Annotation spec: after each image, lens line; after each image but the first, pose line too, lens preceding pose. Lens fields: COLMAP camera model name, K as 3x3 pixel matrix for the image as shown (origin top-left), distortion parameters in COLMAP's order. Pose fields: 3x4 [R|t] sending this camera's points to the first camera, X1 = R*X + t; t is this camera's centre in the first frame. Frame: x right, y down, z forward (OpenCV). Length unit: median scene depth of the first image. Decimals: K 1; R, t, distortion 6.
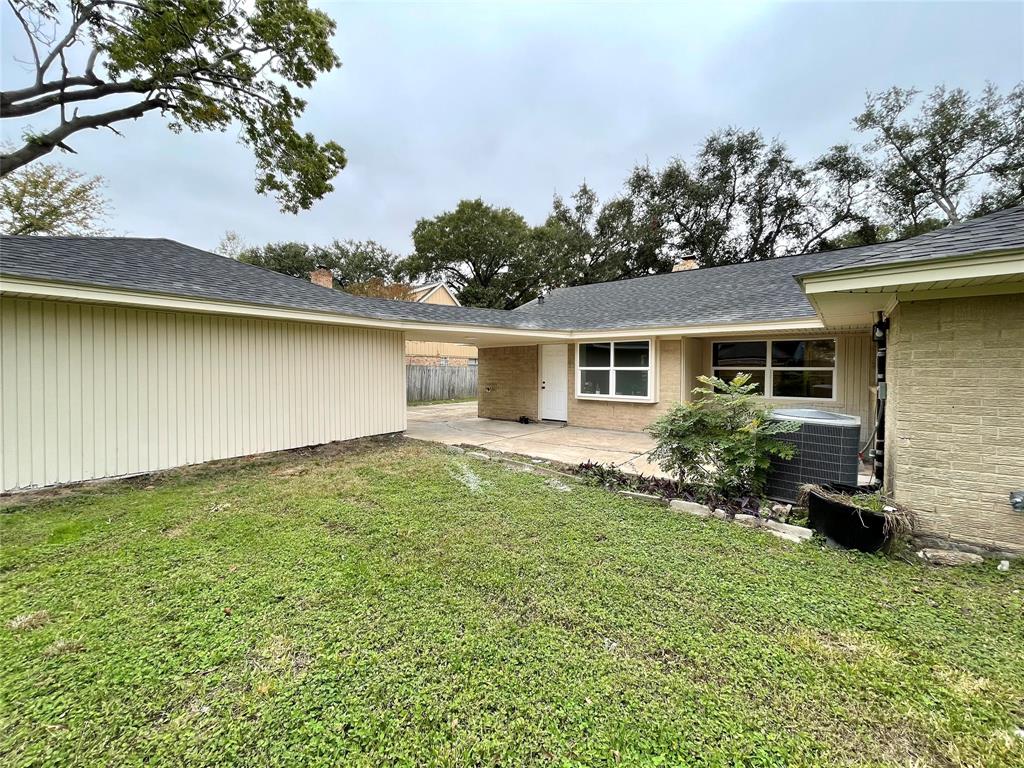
lens RADIAL K [[414.6, 0, 510.5], [0, 414.6, 380.9], [0, 0, 1]] dist [-0.001999, 0.000111]
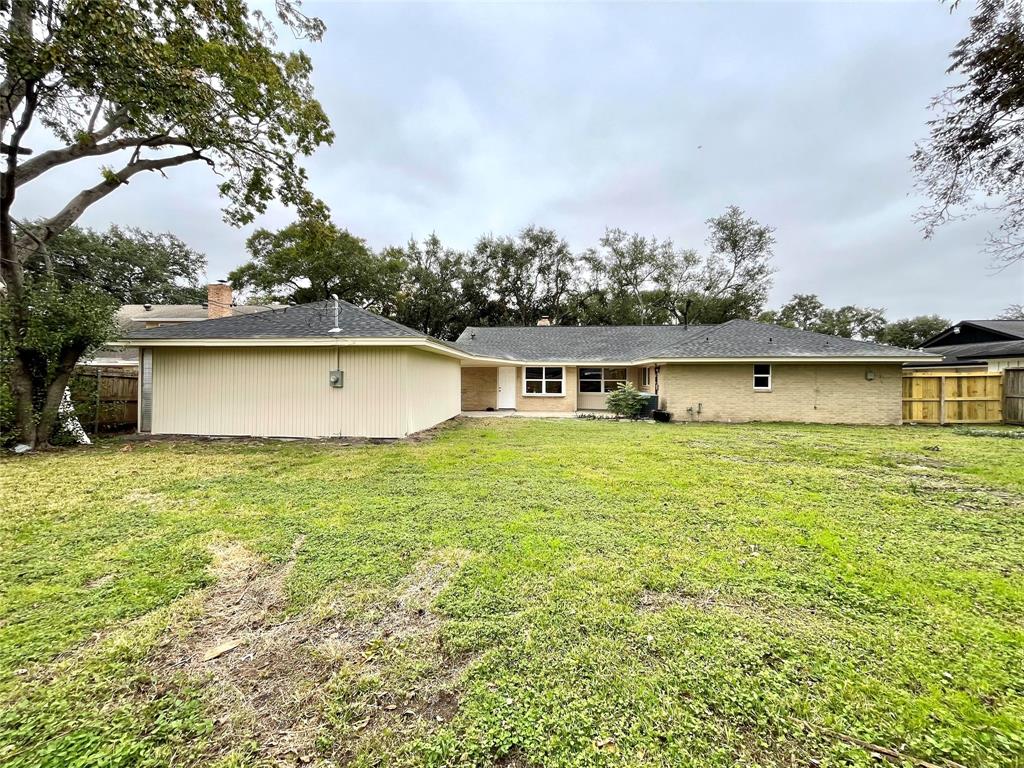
lens RADIAL K [[414.6, 0, 513.9], [0, 414.6, 382.3], [0, 0, 1]] dist [-0.001999, 0.000111]
pose [[0.844231, -0.000631, 0.535979, -0.795363], [0.013669, 0.999699, -0.020353, 0.016324], [-0.535805, 0.024509, 0.843986, -0.515762]]
